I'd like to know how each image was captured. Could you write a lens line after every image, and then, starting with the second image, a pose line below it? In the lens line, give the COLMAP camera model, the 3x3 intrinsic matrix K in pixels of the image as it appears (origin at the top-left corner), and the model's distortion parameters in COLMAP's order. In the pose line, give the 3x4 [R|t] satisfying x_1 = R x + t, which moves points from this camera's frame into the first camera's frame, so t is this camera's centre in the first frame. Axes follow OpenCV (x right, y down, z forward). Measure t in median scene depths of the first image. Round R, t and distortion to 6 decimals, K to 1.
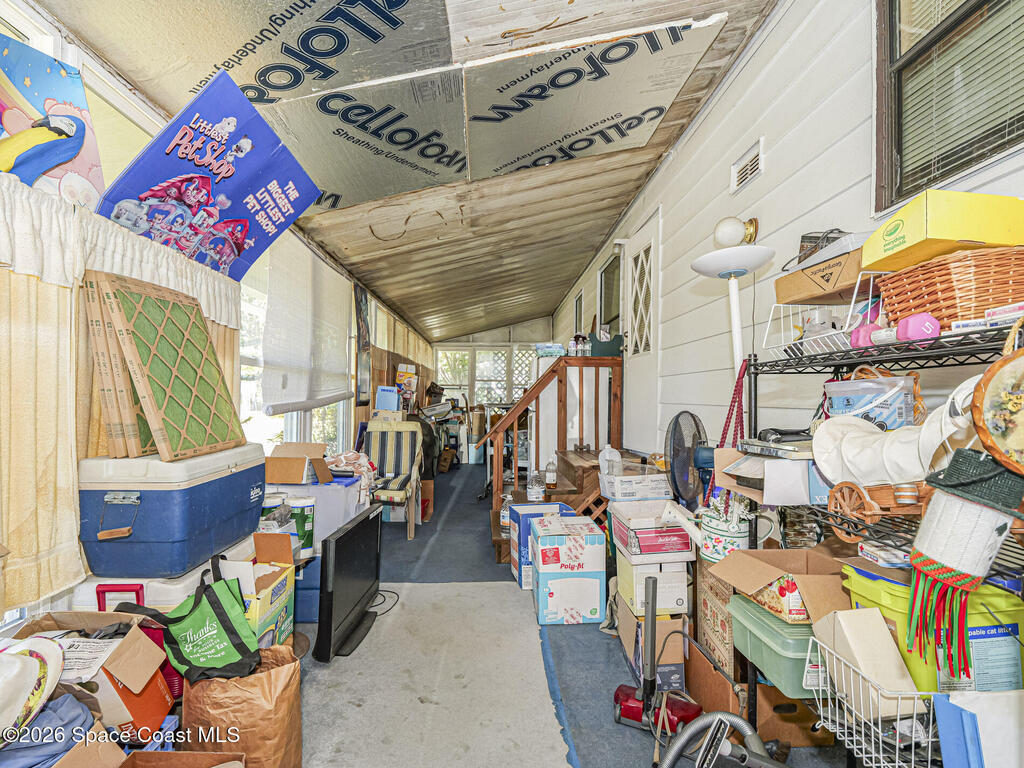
lens RADIAL K [[538.3, 0, 512.9], [0, 538.3, 389.9], [0, 0, 1]] dist [-0.004120, -0.000443]
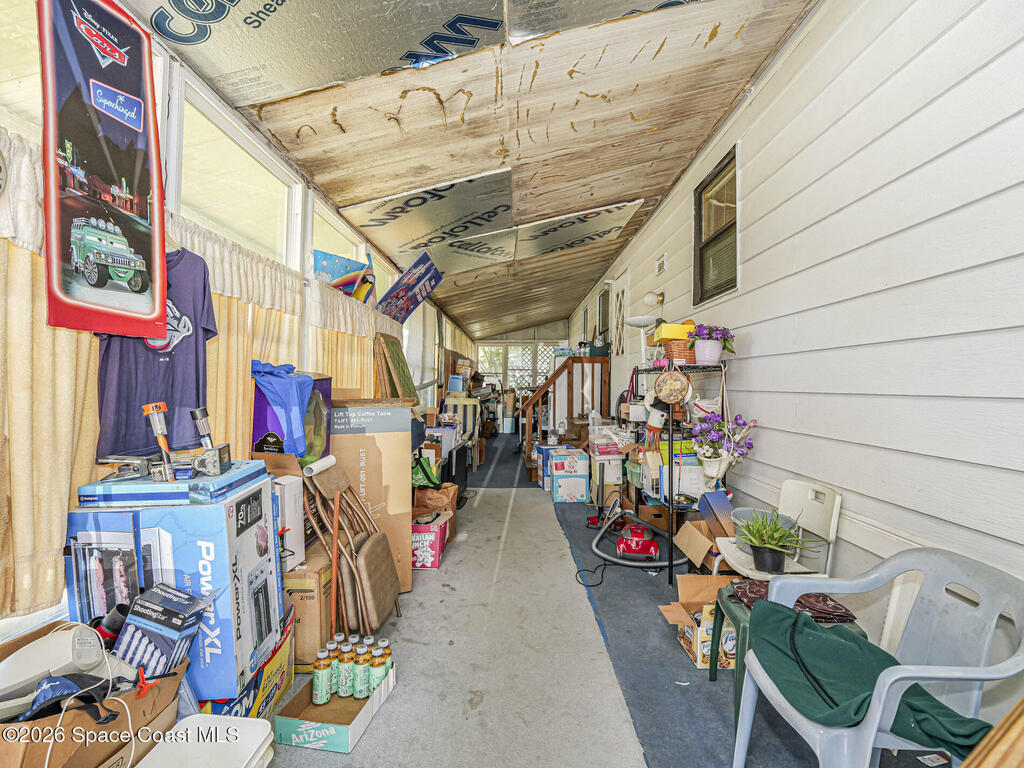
lens RADIAL K [[494.7, 0, 516.4], [0, 494.7, 380.5], [0, 0, 1]] dist [-0.016779, 0.000656]
pose [[0.999260, 0.001276, -0.038431, -0.009209], [-0.000917, 0.999956, 0.009377, -0.006648], [0.038441, -0.009335, 0.999217, -0.428094]]
